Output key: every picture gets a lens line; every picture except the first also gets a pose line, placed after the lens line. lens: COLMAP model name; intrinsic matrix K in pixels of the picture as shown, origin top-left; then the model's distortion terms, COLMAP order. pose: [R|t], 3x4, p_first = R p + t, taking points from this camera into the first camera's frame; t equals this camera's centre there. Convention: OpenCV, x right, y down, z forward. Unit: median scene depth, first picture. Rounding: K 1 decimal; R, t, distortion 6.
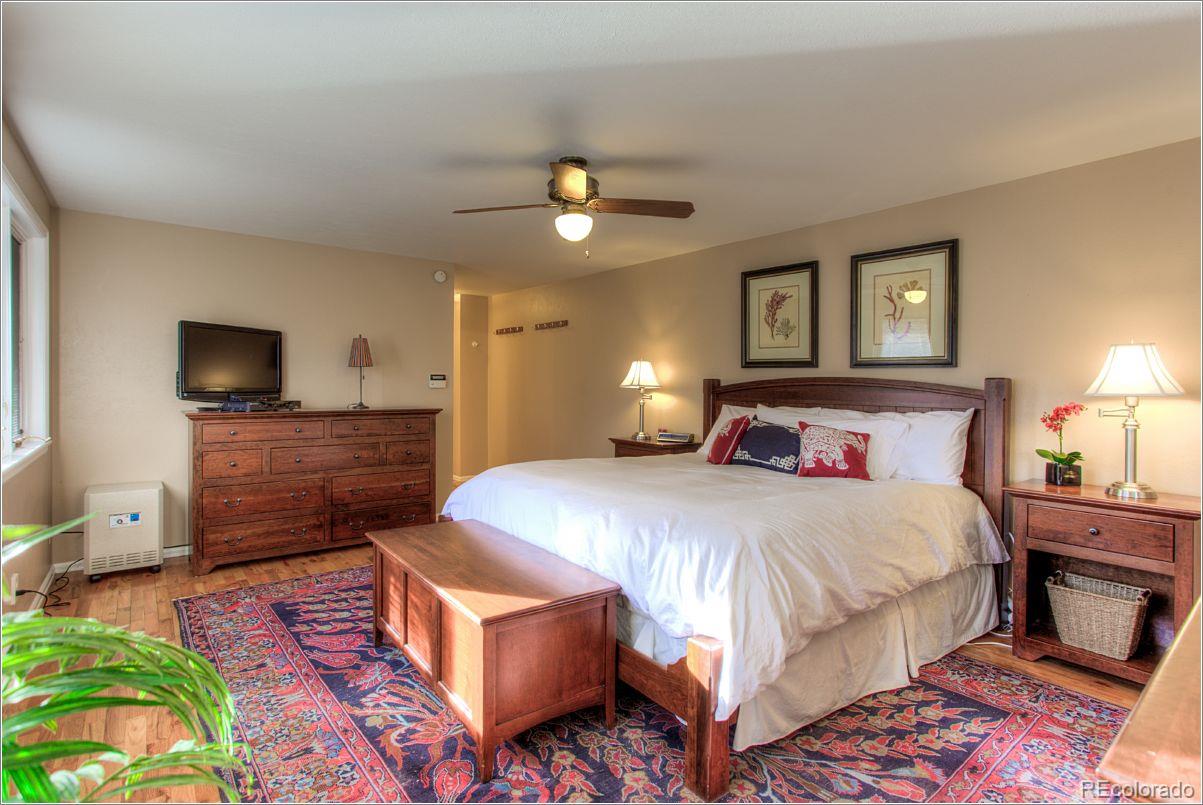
lens RADIAL K [[577.4, 0, 599.8], [0, 577.4, 398.0], [0, 0, 1]] dist [0.014867, 0.002346]
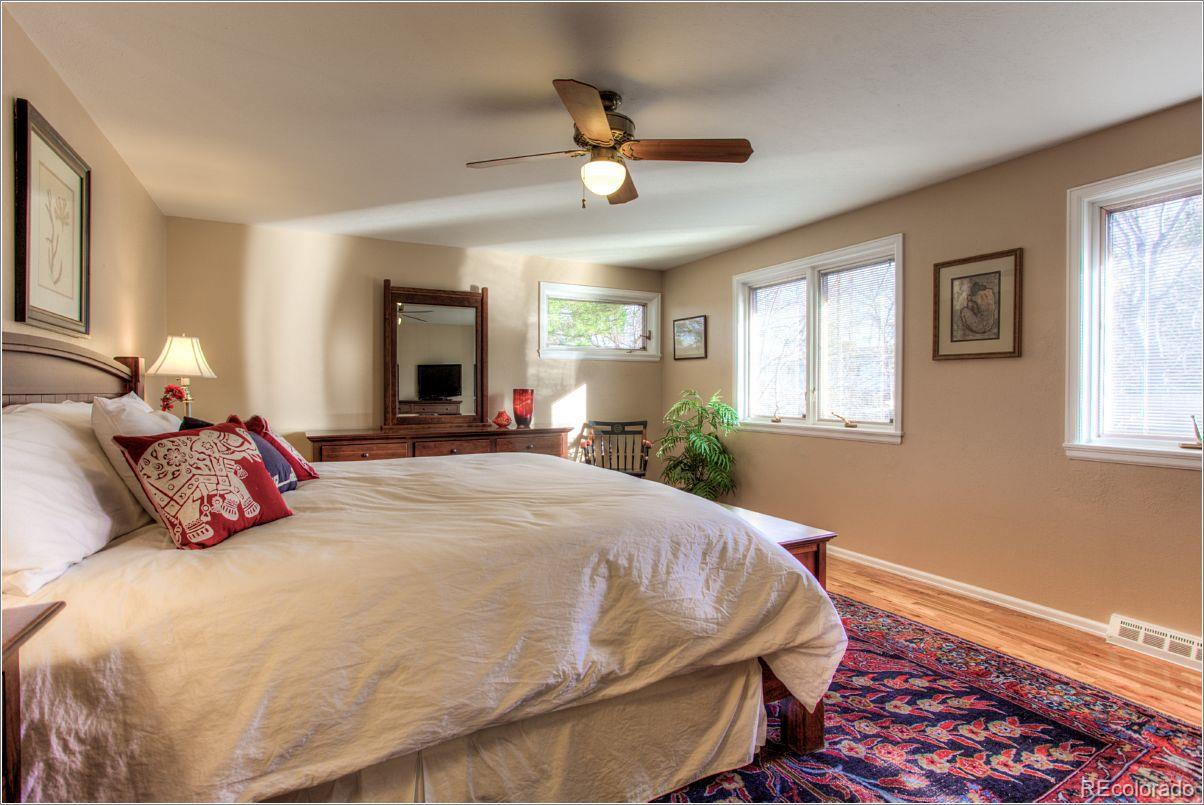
lens RADIAL K [[577.8, 0, 602.2], [0, 577.8, 396.1], [0, 0, 1]] dist [0.014867, 0.002346]
pose [[-0.978550, -0.006978, 0.205890, -0.218925], [-0.003311, 0.999830, 0.018150, 0.005395], [-0.205981, 0.017079, -0.978407, 1.826938]]
